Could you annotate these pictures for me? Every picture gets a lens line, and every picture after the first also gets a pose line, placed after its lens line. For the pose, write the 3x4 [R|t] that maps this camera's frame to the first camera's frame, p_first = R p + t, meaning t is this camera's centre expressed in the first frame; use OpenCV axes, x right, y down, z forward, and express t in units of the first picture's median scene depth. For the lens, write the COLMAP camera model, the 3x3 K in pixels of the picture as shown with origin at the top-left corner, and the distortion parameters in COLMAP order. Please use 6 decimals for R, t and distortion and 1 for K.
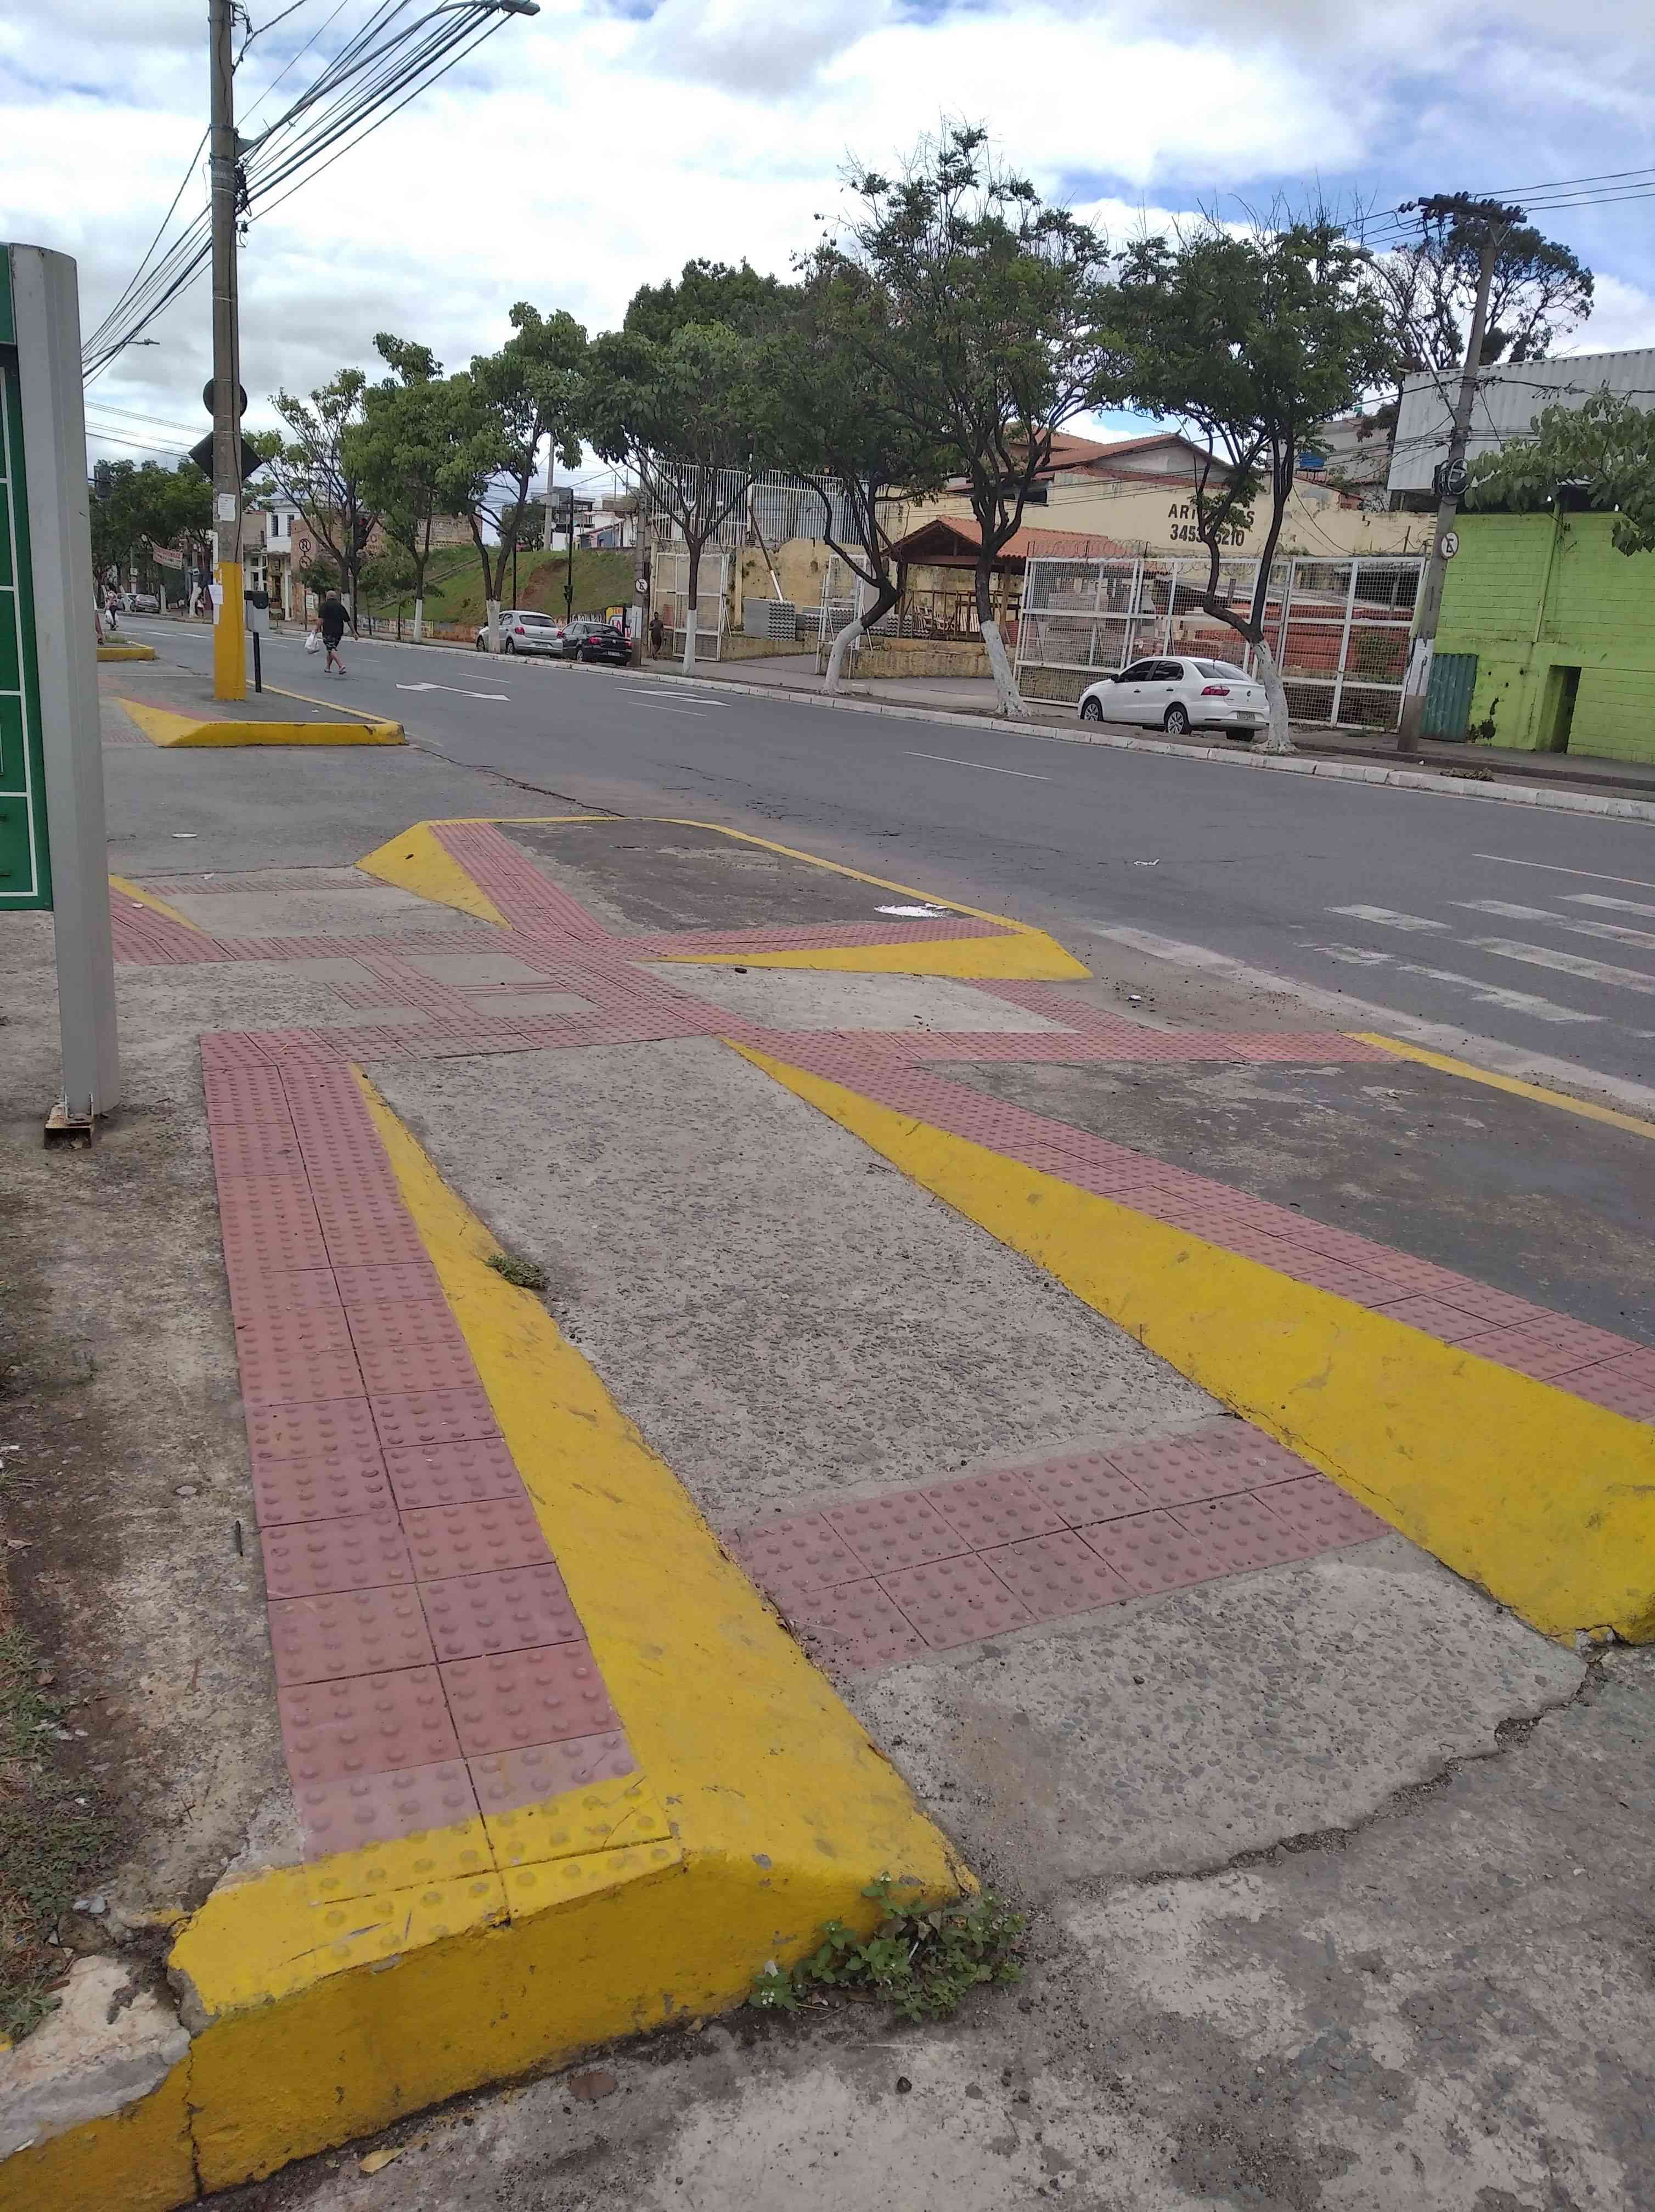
lens RADIAL K [[1736.7, 0, 827.5], [0, 1736.7, 1106.0], [0, 0, 1]] dist [0.110125, -0.224638]
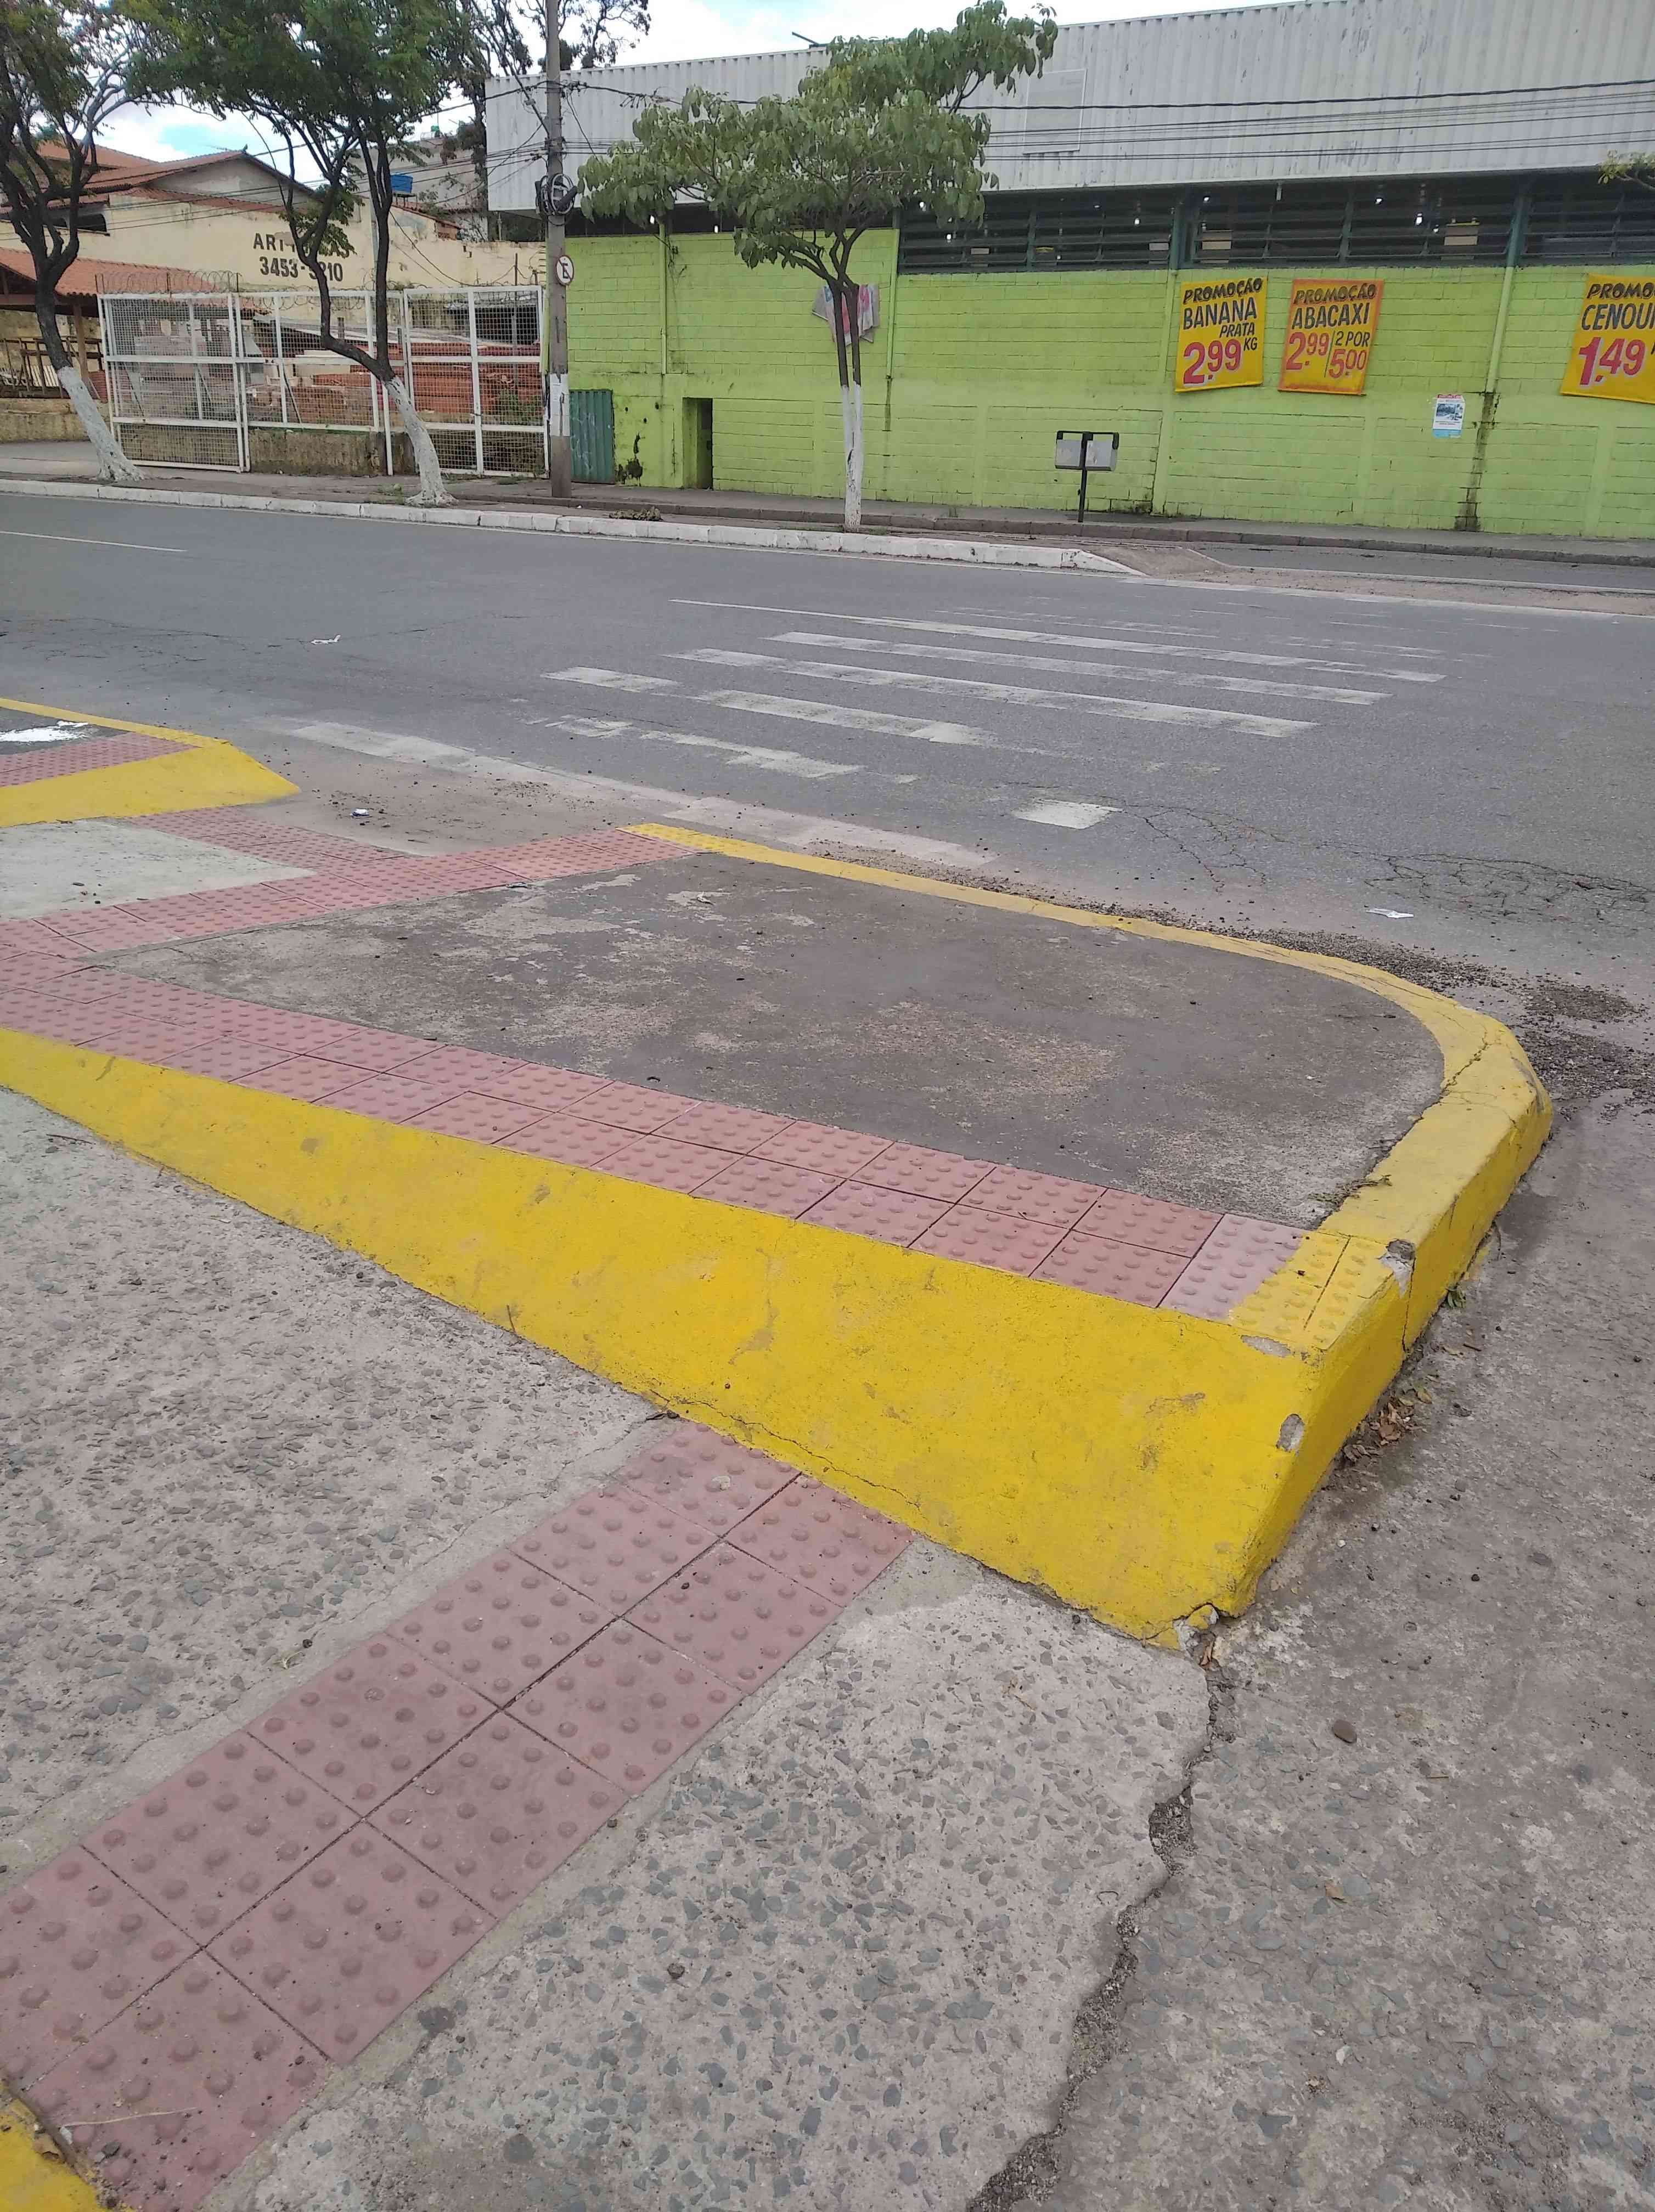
lens RADIAL K [[1709.2, 0, 856.2], [0, 1709.2, 1107.9], [0, 0, 1]] dist [0.079176, -0.146210]
pose [[0.883492, -0.212600, 0.417424, 0.021211], [0.154961, 0.973554, 0.167865, -0.037659], [-0.442074, -0.083623, 0.893072, 0.230508]]
